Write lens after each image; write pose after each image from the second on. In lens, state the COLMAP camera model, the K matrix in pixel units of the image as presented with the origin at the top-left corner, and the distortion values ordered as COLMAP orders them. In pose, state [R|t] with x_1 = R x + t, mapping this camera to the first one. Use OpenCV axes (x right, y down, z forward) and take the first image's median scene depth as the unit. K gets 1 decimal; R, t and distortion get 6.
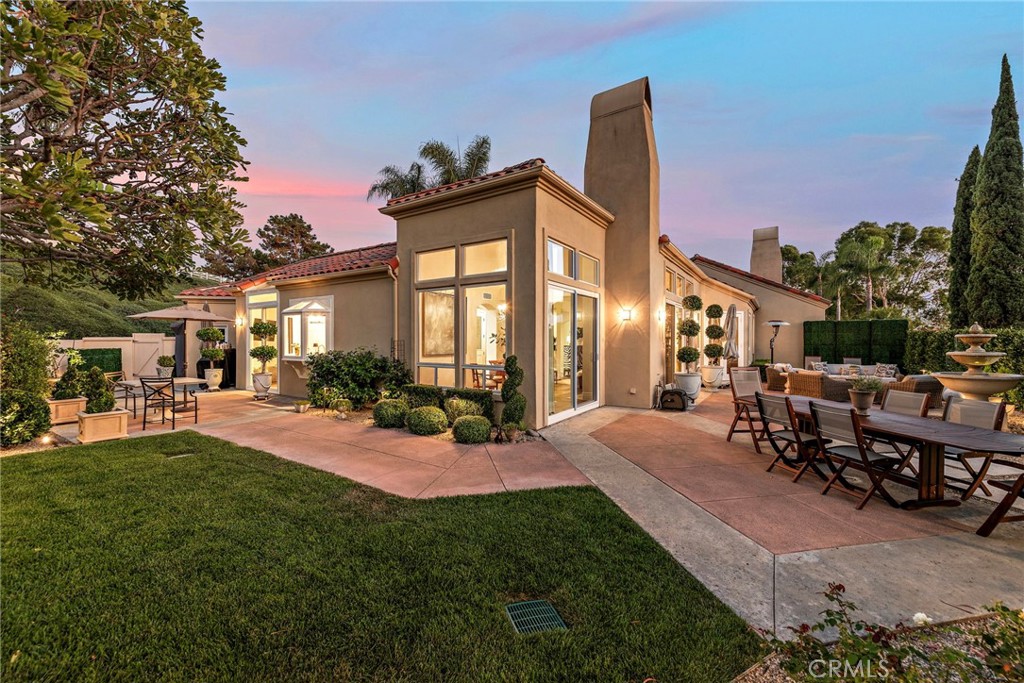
lens RADIAL K [[399.2, 0, 512.0], [0, 399.2, 341.5], [0, 0, 1]] dist [0.004802, -0.000388]
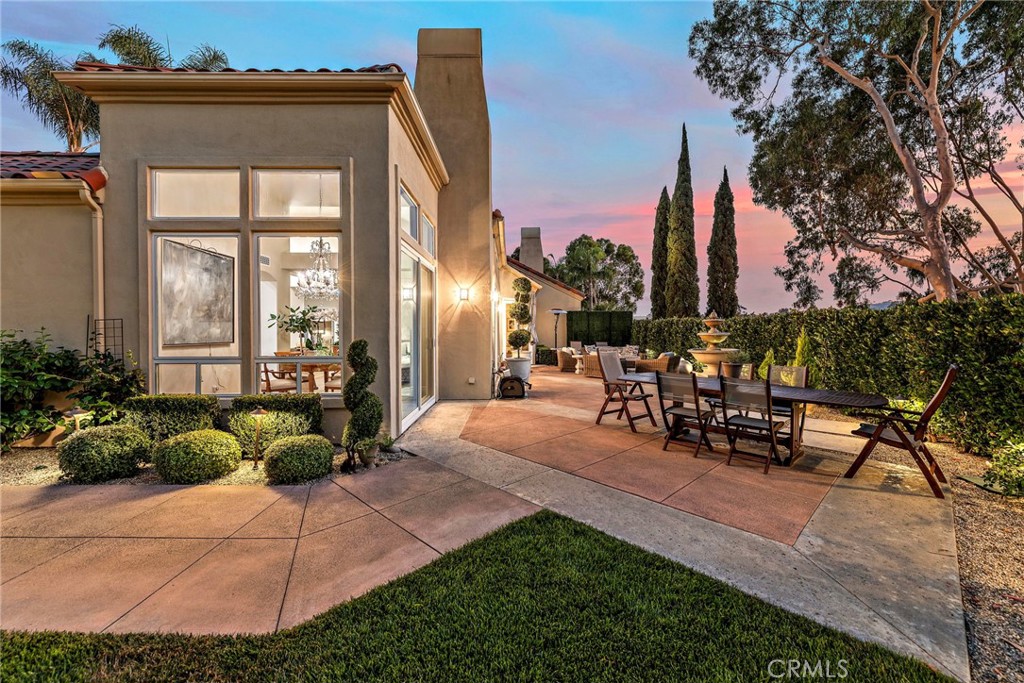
lens RADIAL K [[413.0, 0, 511.1], [0, 413.0, 335.1], [0, 0, 1]] dist [0.005180, -0.000380]
pose [[0.834754, -0.008364, 0.550560, -0.131371], [0.004526, 0.999955, 0.008329, 0.017059], [-0.550605, -0.004461, 0.834754, 0.200648]]
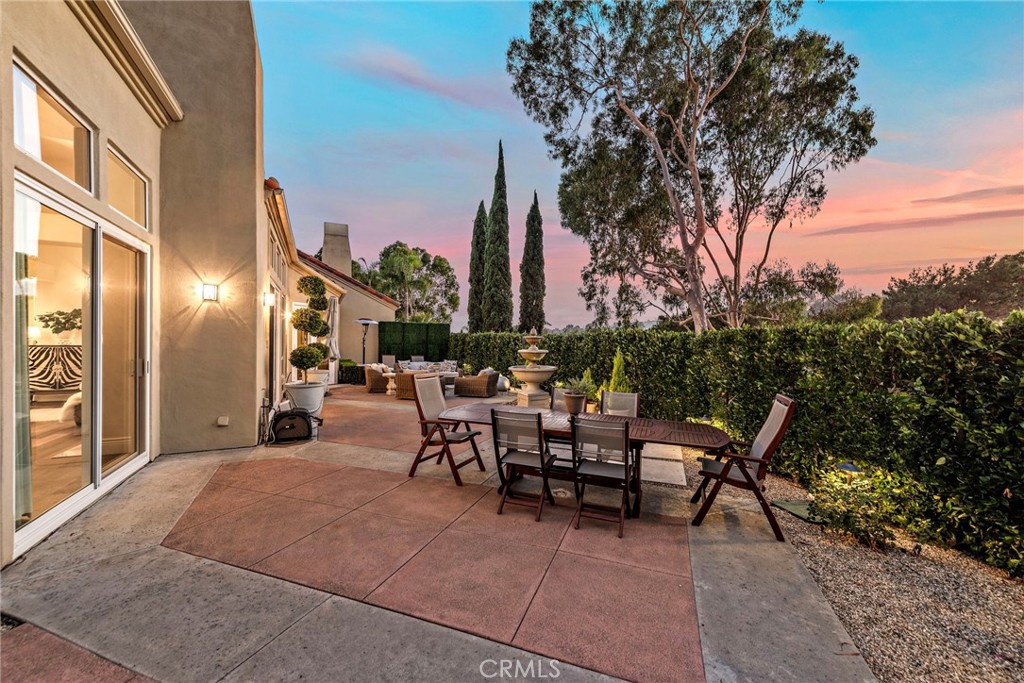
lens RADIAL K [[410.7, 0, 514.2], [0, 410.7, 346.6], [0, 0, 1]] dist [0.010451, -0.000210]
pose [[0.514301, -0.003857, 0.857601, -0.001446], [-0.008539, 0.999917, 0.009618, 0.003077], [-0.857567, -0.012270, 0.514226, 0.328224]]
